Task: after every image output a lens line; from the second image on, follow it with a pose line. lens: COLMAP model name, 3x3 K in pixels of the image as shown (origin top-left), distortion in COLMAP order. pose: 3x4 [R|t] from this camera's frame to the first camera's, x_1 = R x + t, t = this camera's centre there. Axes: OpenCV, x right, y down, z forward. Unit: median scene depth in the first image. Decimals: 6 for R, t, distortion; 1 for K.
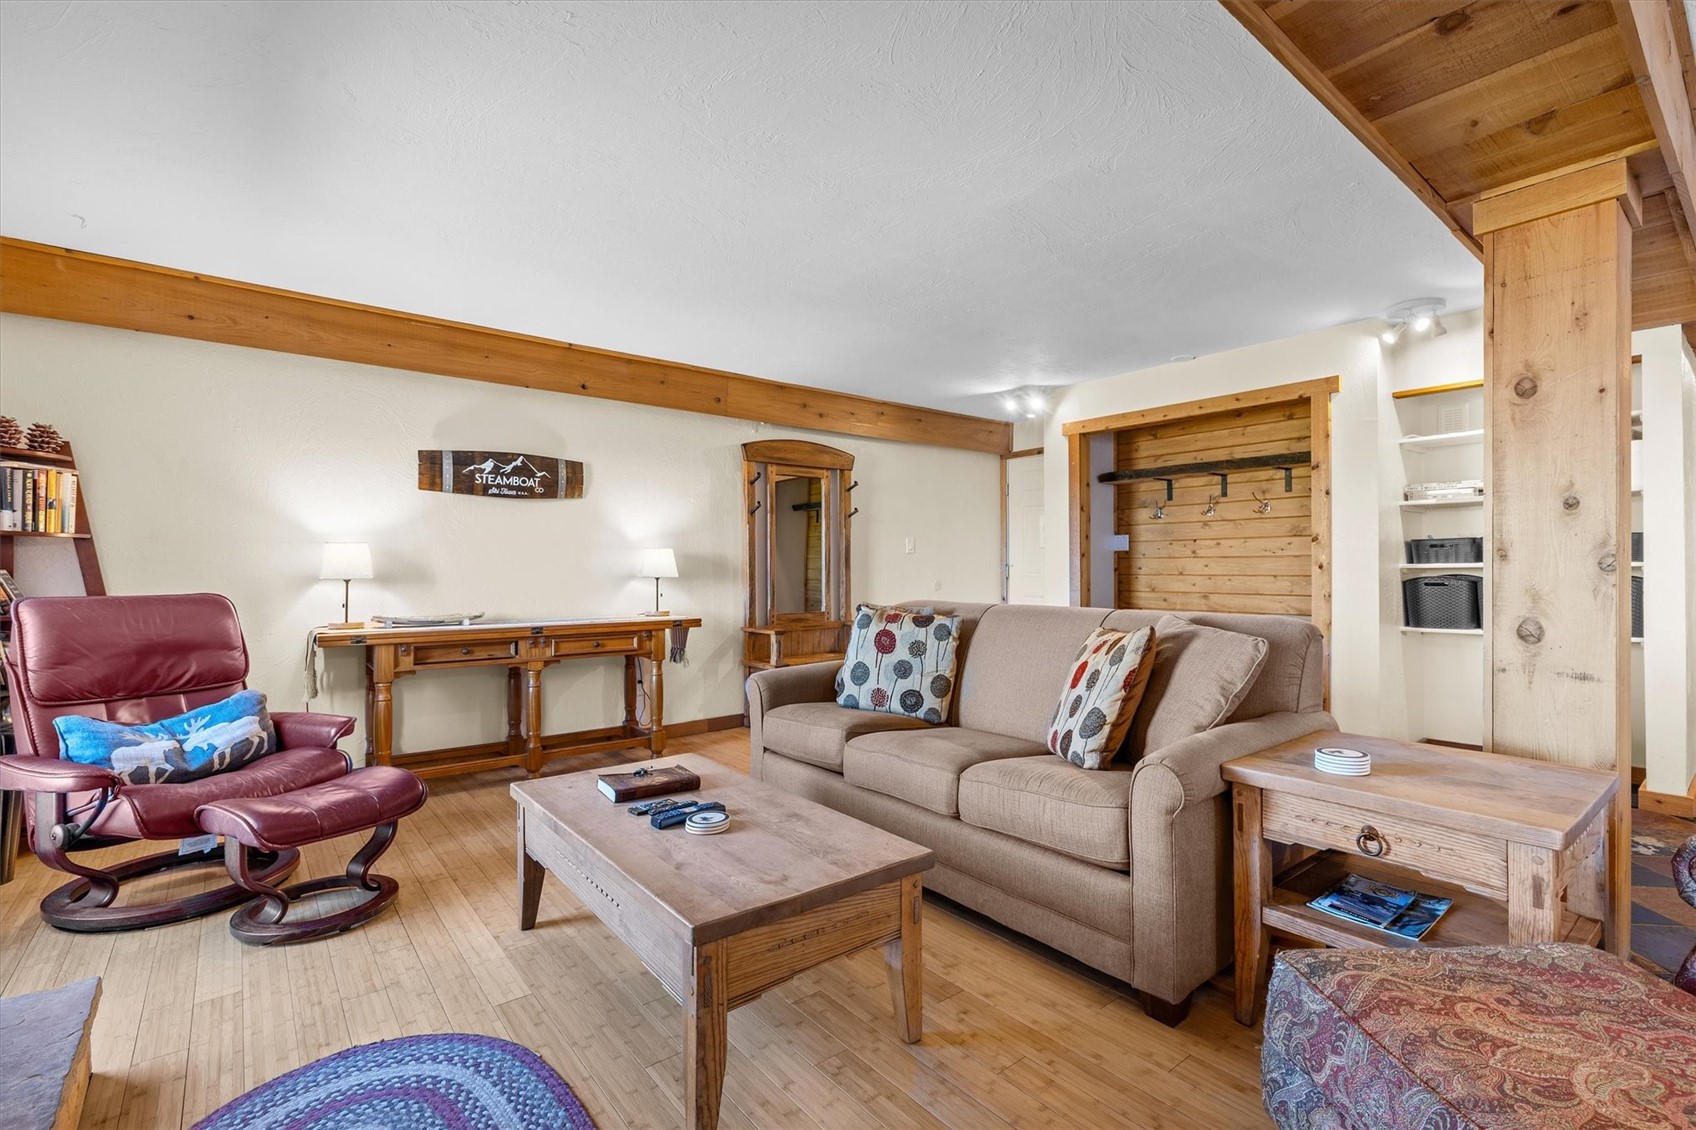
lens RADIAL K [[765.3, 0, 855.6], [0, 765.3, 560.4], [0, 0, 1]] dist [0.001450, 0.000047]
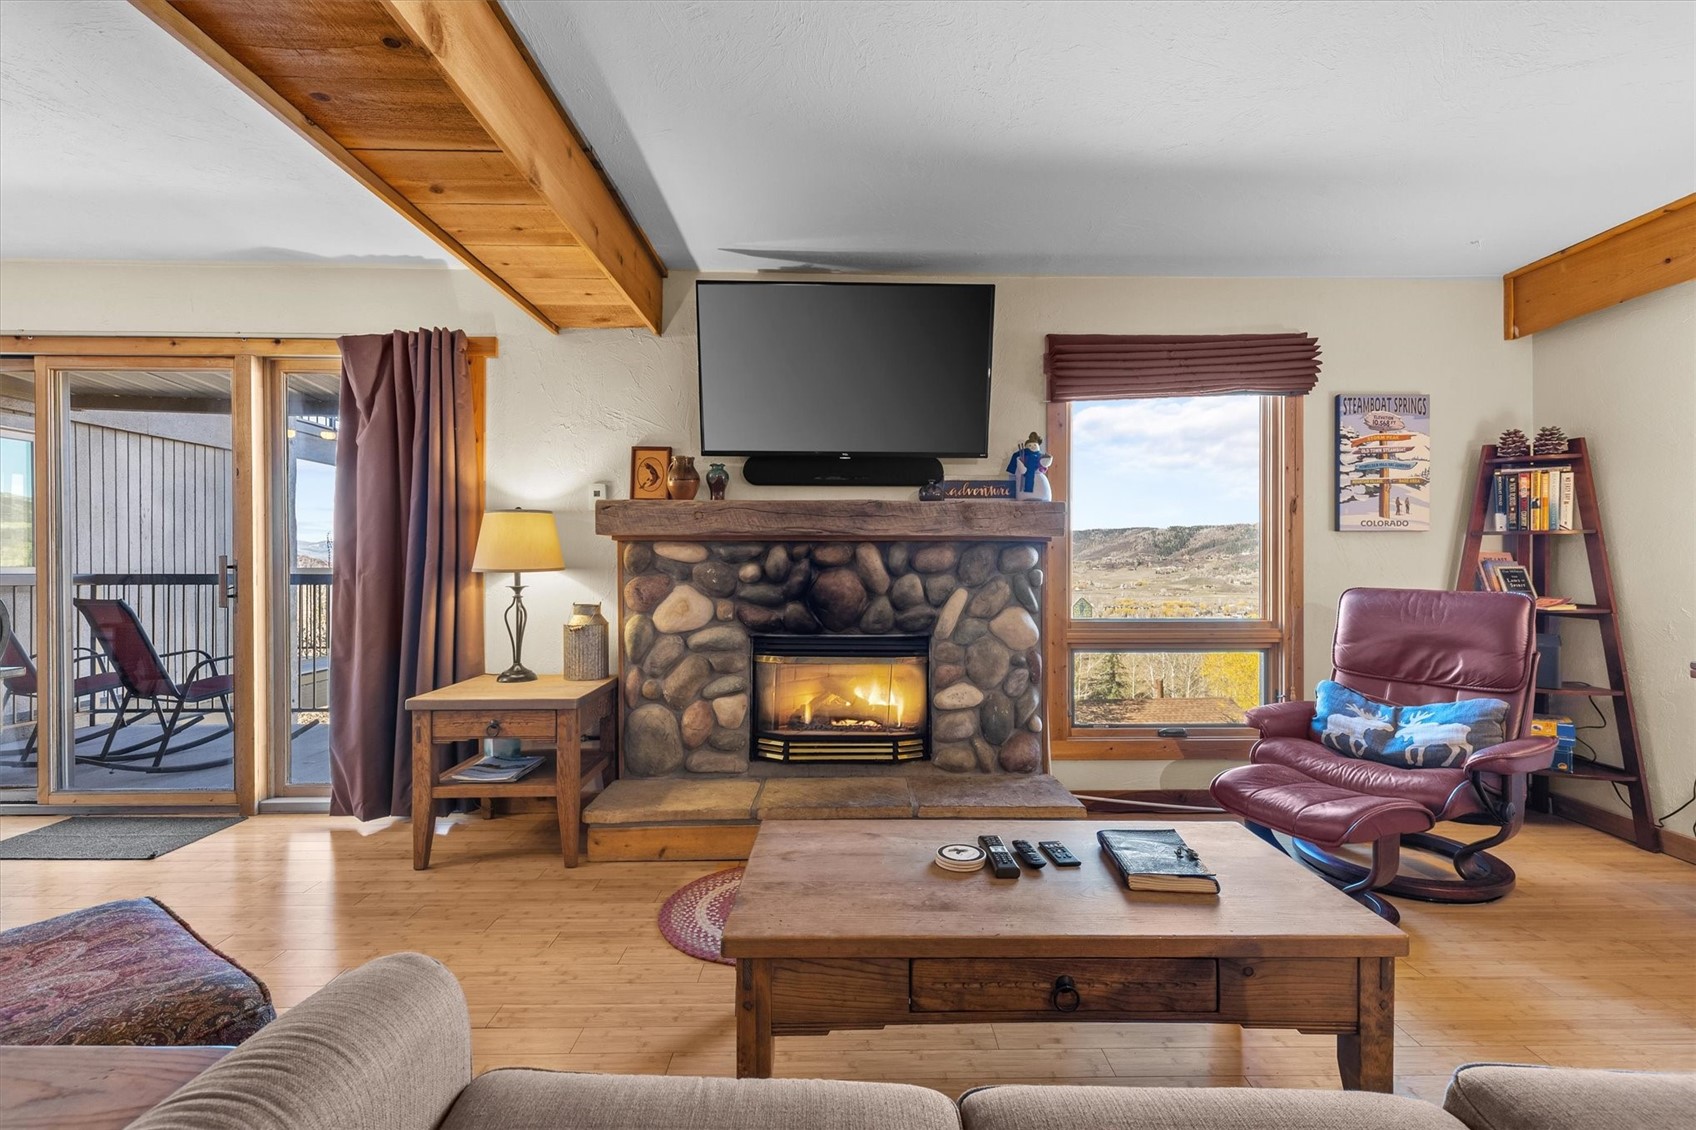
lens RADIAL K [[759.9, 0, 854.0], [0, 759.9, 564.4], [0, 0, 1]] dist [0.003447, -0.001015]
pose [[-0.619918, 0.003617, -0.784658, 0.291054], [0.009980, 0.999945, -0.003275, 0.003635], [0.784603, -0.009861, -0.619920, 0.742005]]
